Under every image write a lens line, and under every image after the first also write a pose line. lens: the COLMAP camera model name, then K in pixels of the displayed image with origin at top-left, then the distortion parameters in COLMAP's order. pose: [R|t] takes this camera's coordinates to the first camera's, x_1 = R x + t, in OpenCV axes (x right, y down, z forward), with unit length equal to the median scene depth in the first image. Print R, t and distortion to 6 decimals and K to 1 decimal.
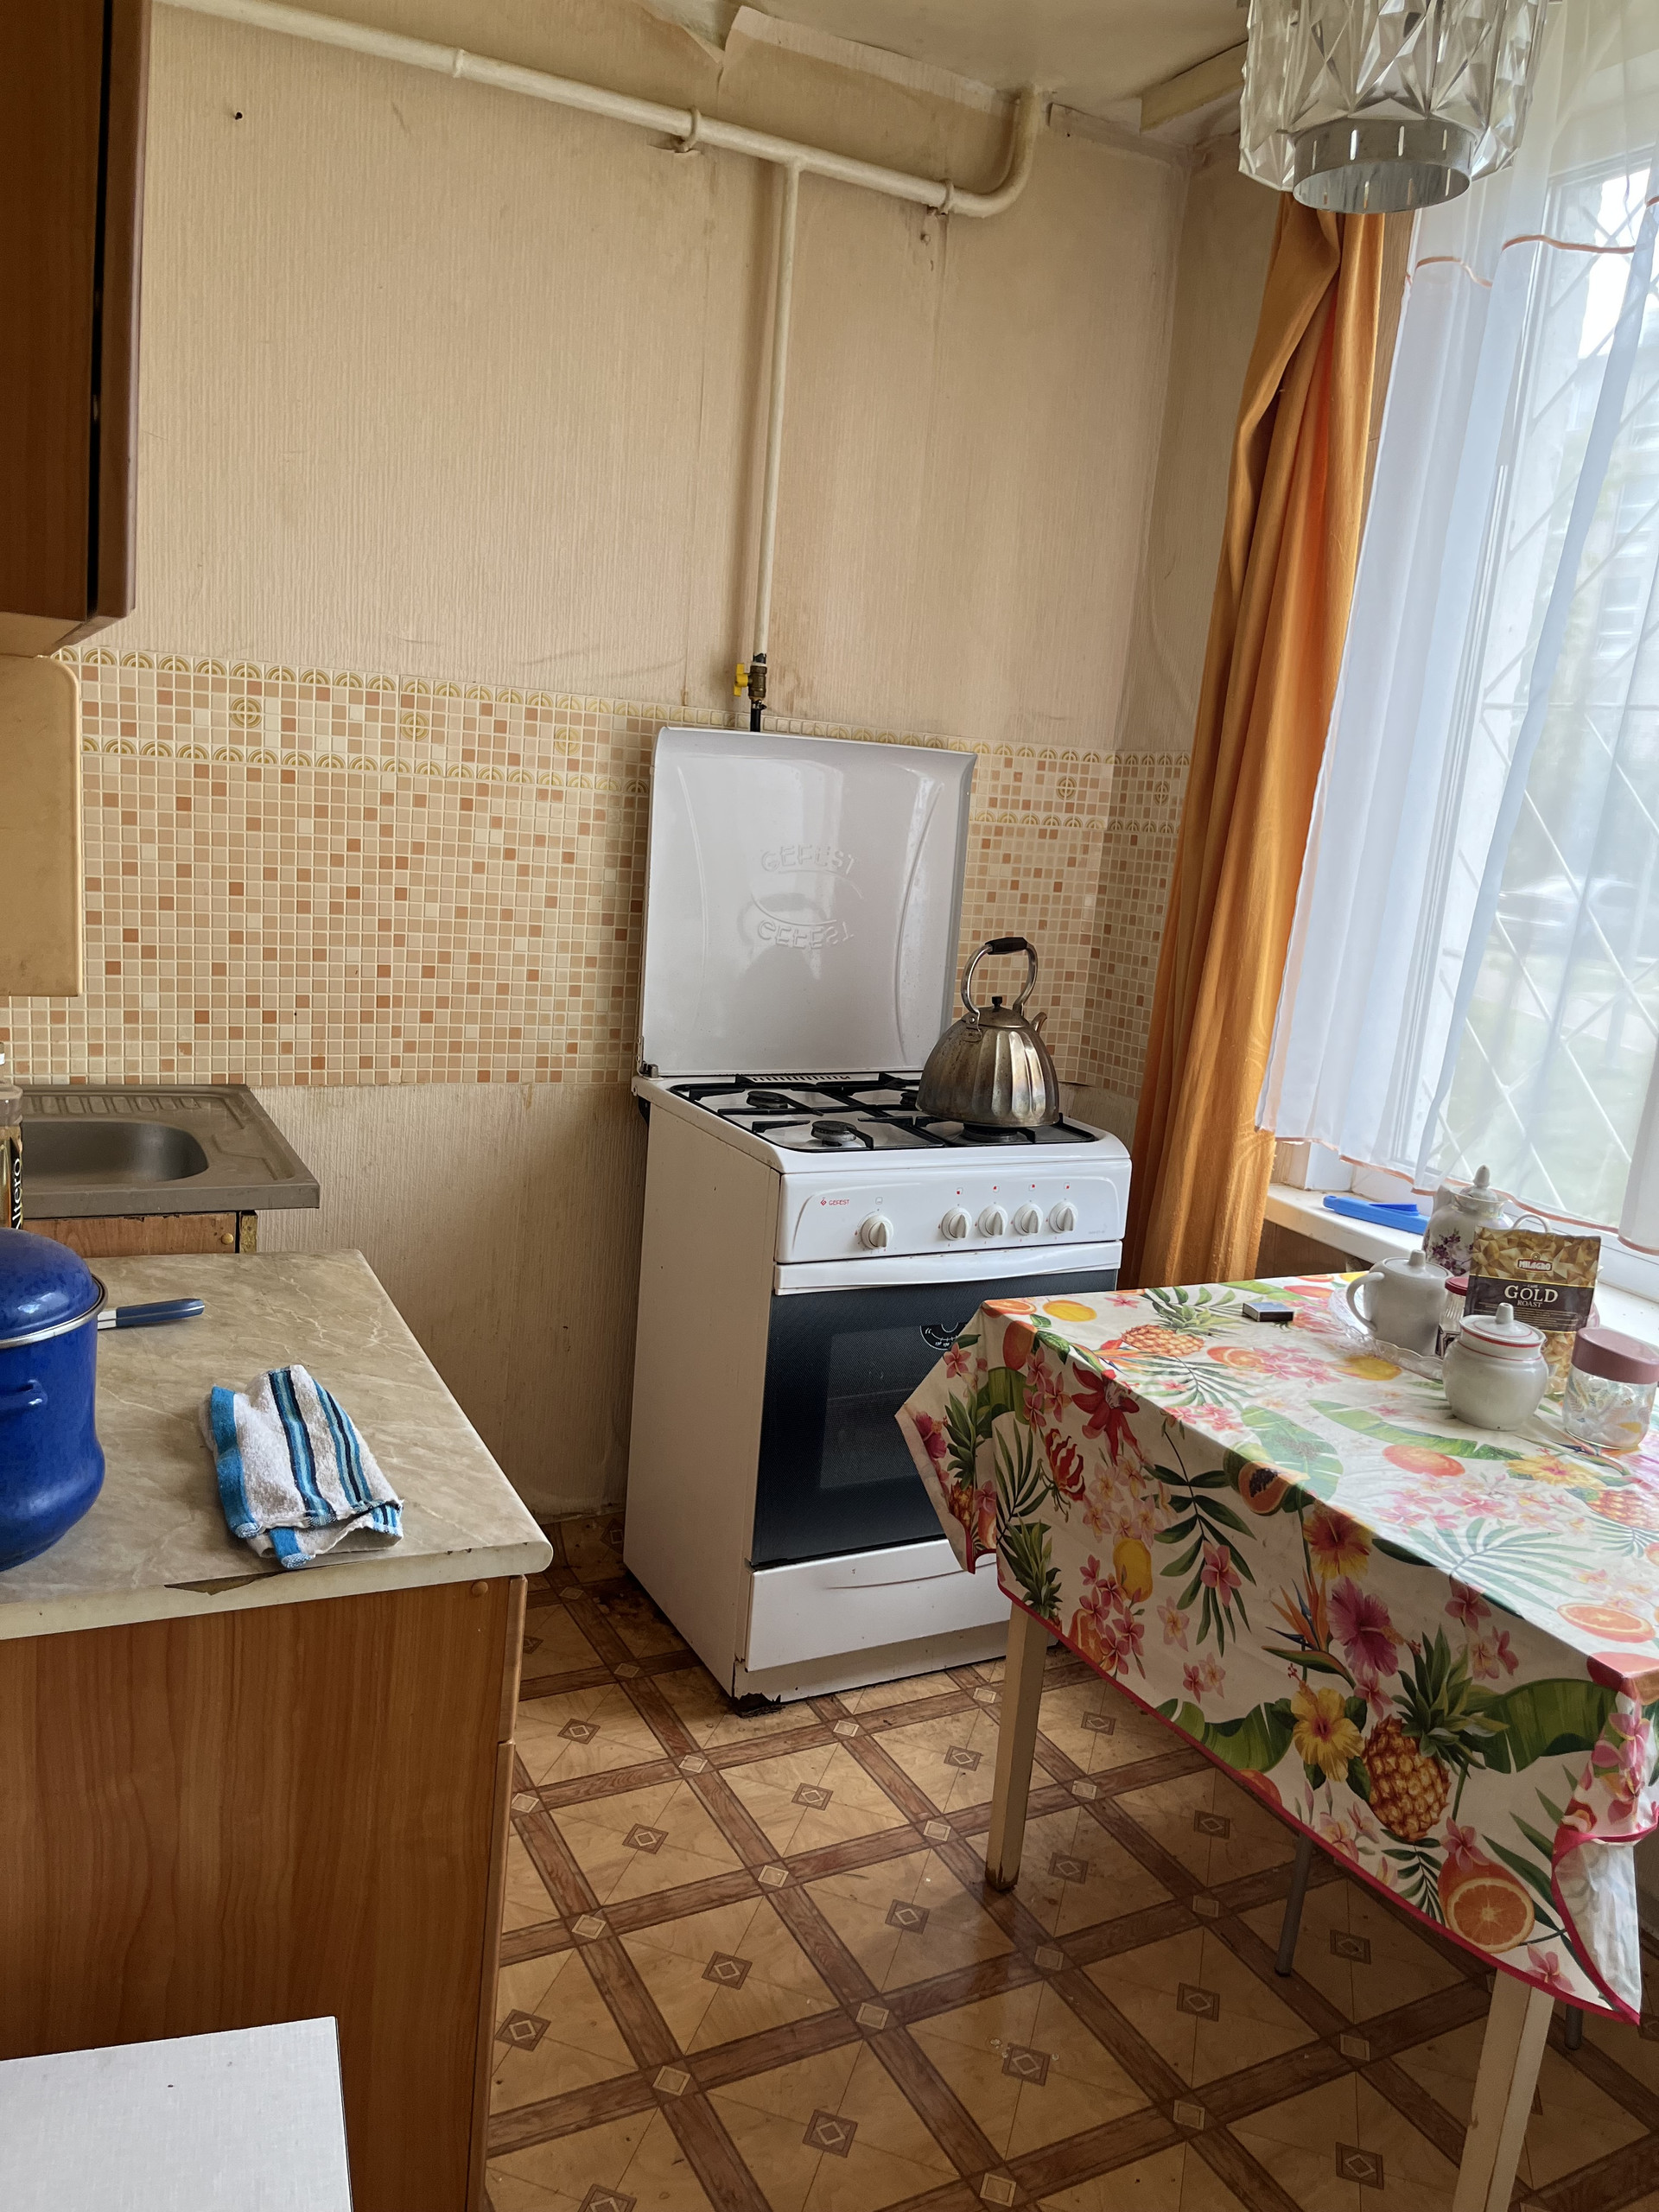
lens RADIAL K [[1665.8, 0, 834.9], [0, 1665.8, 1120.8], [0, 0, 1]] dist [0.063880, -0.089177]
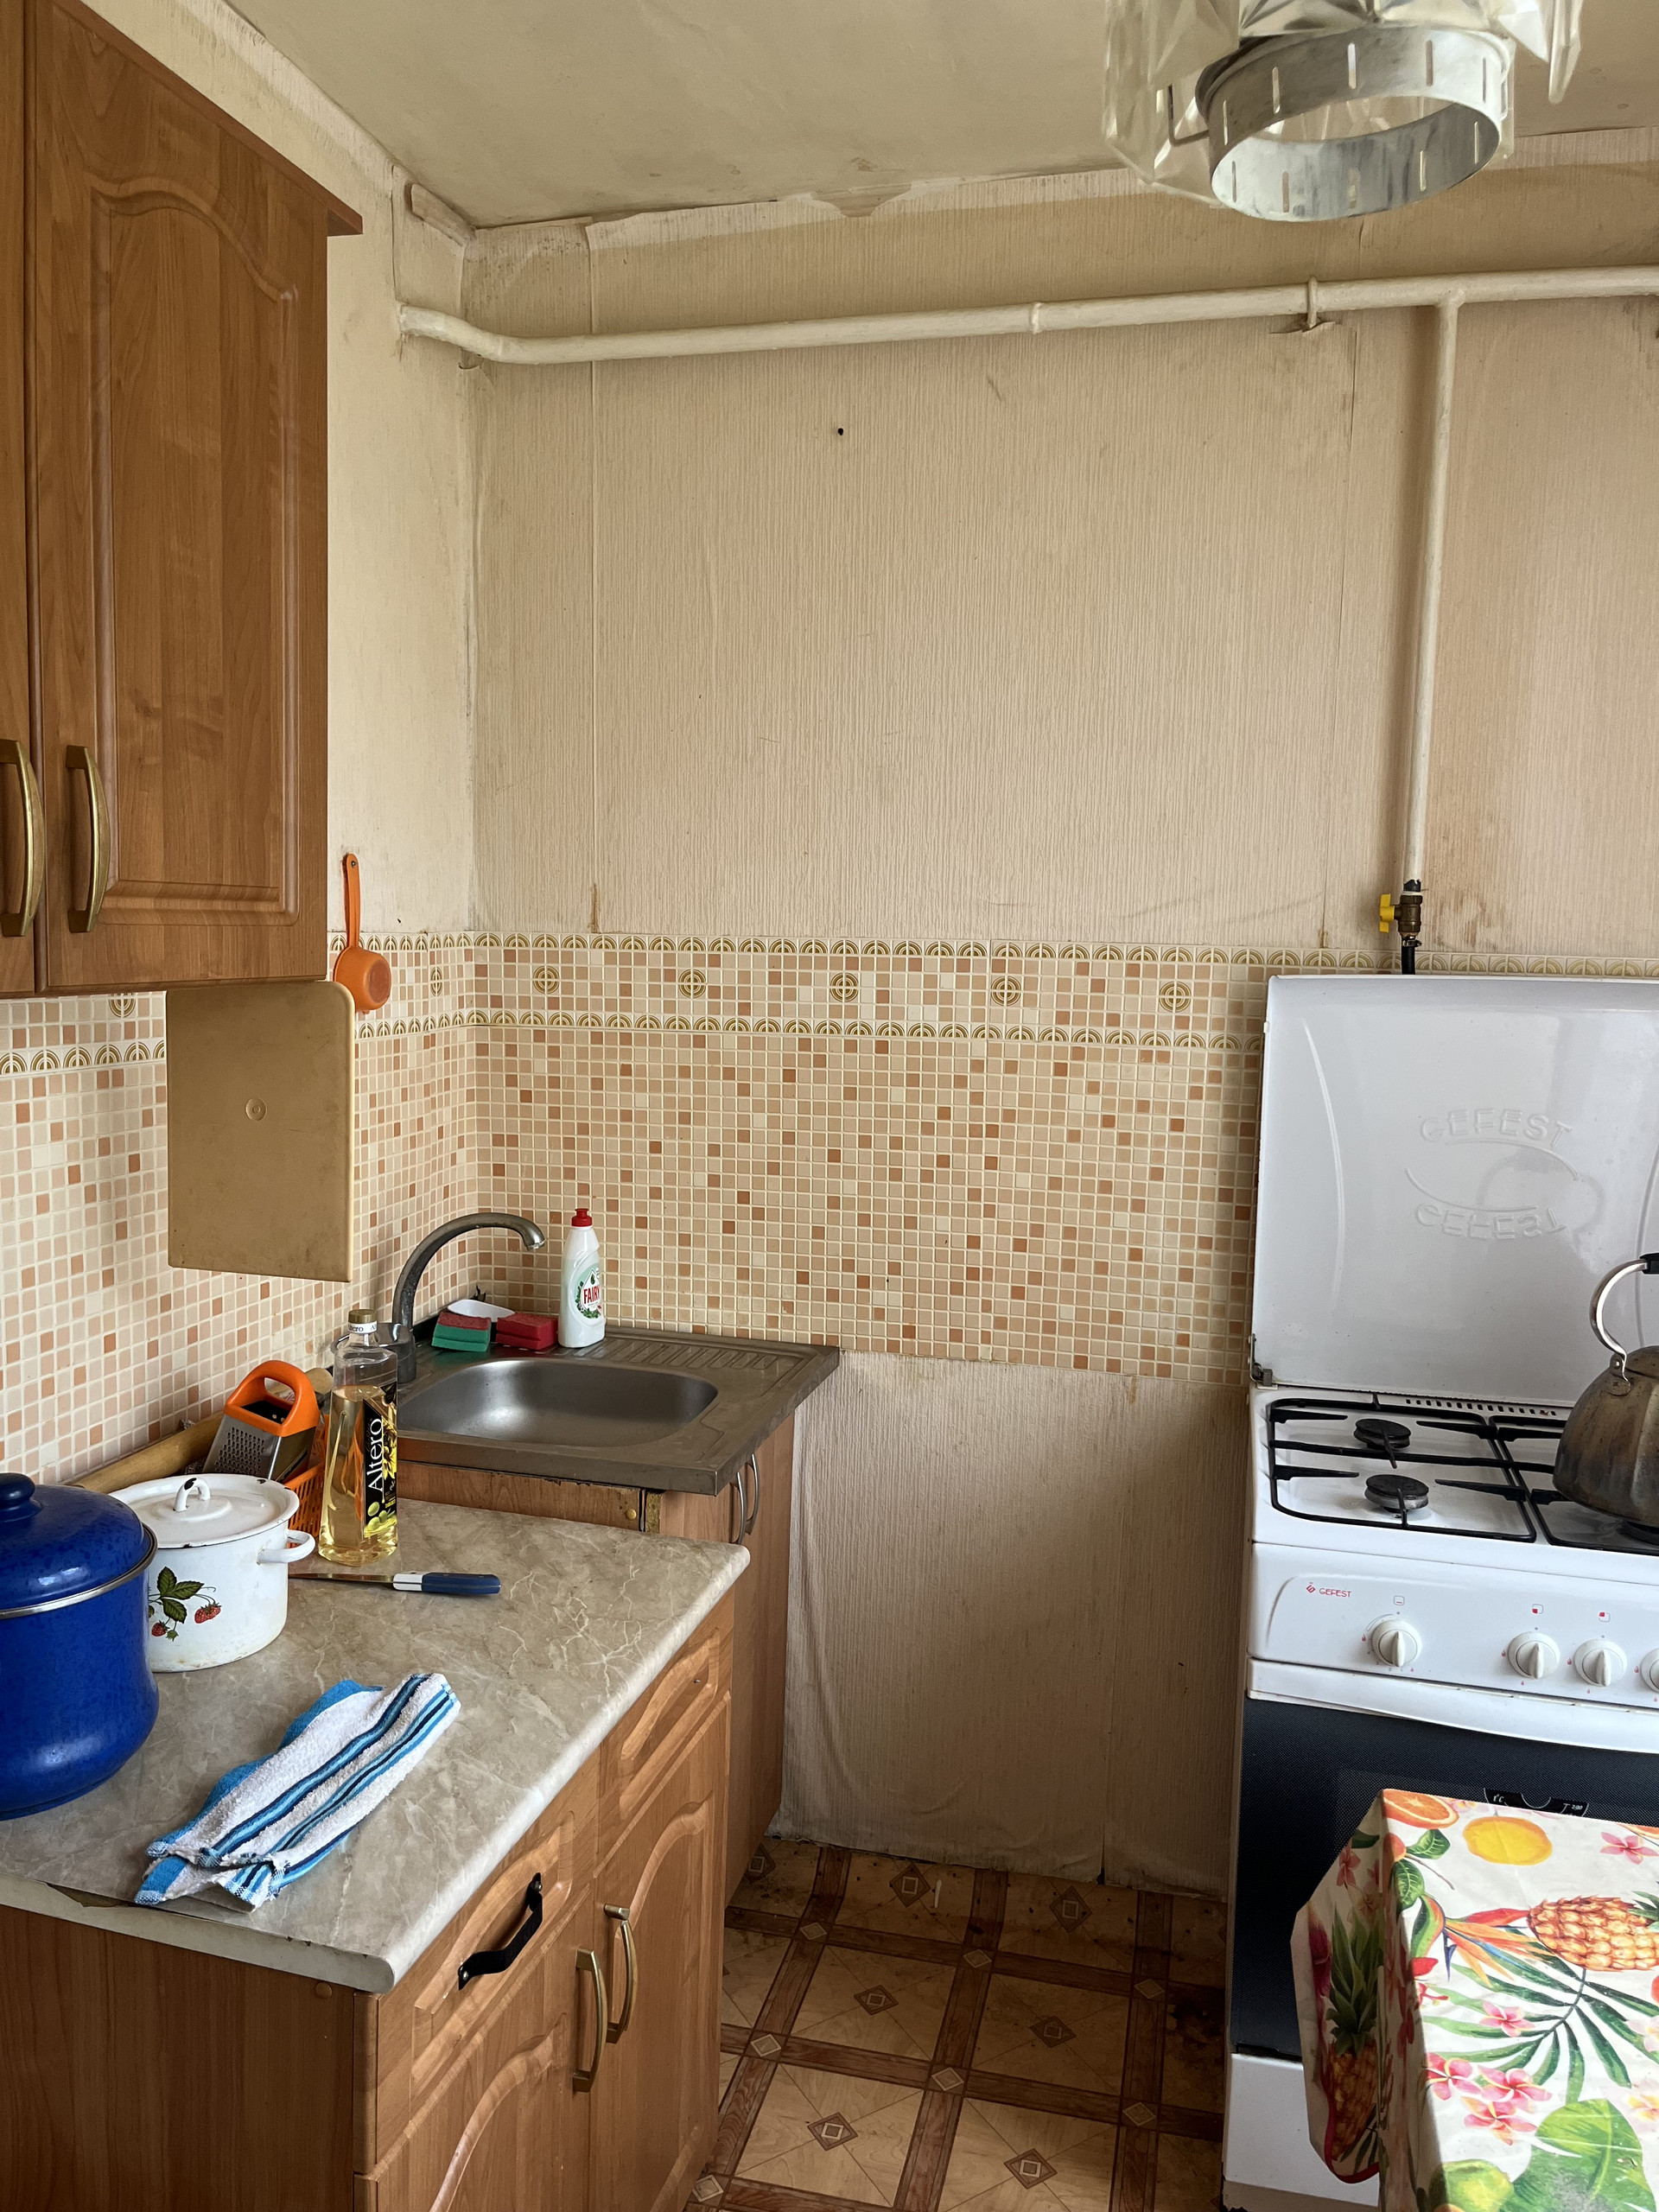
lens RADIAL K [[1665.8, 0, 835.7], [0, 1665.8, 1139.7], [0, 0, 1]] dist [0.063880, -0.089177]
pose [[0.747789, 0.022499, -0.663556, 0.307937], [-0.096162, 0.992558, -0.074715, -0.070409], [0.656936, 0.119680, 0.744387, 0.238300]]
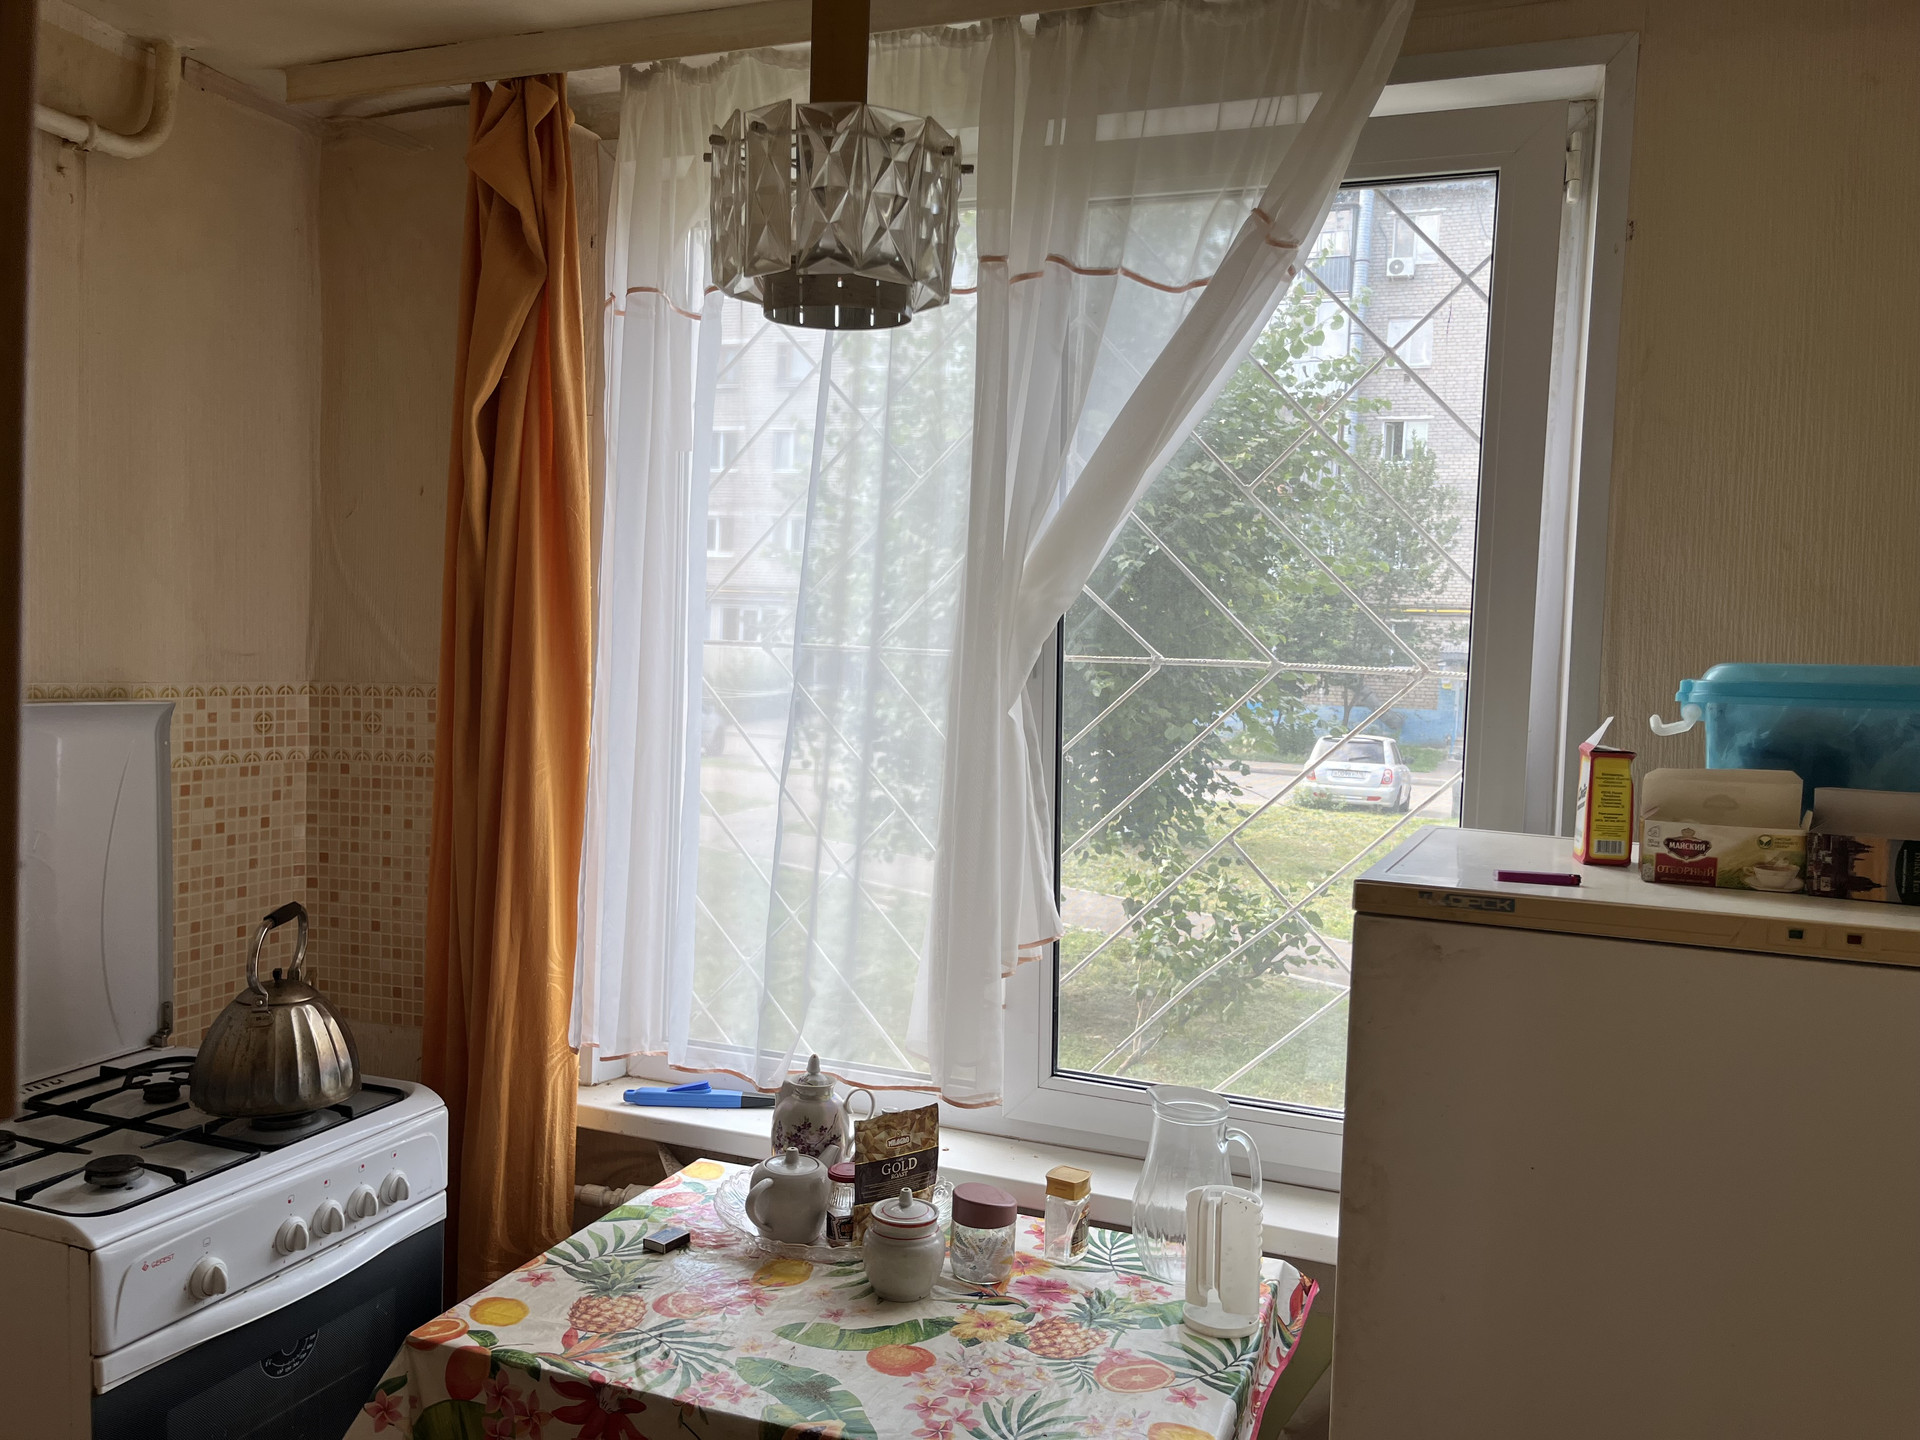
lens RADIAL K [[1445.9, 0, 1001.9], [0, 1445.9, 748.0], [0, 0, 1]] dist [0.063880, -0.089177]
pose [[0.726735, -0.096394, 0.680121, -0.156872], [0.157944, 0.987026, -0.028877, -0.112648], [-0.668514, 0.128407, 0.732531, 0.114207]]
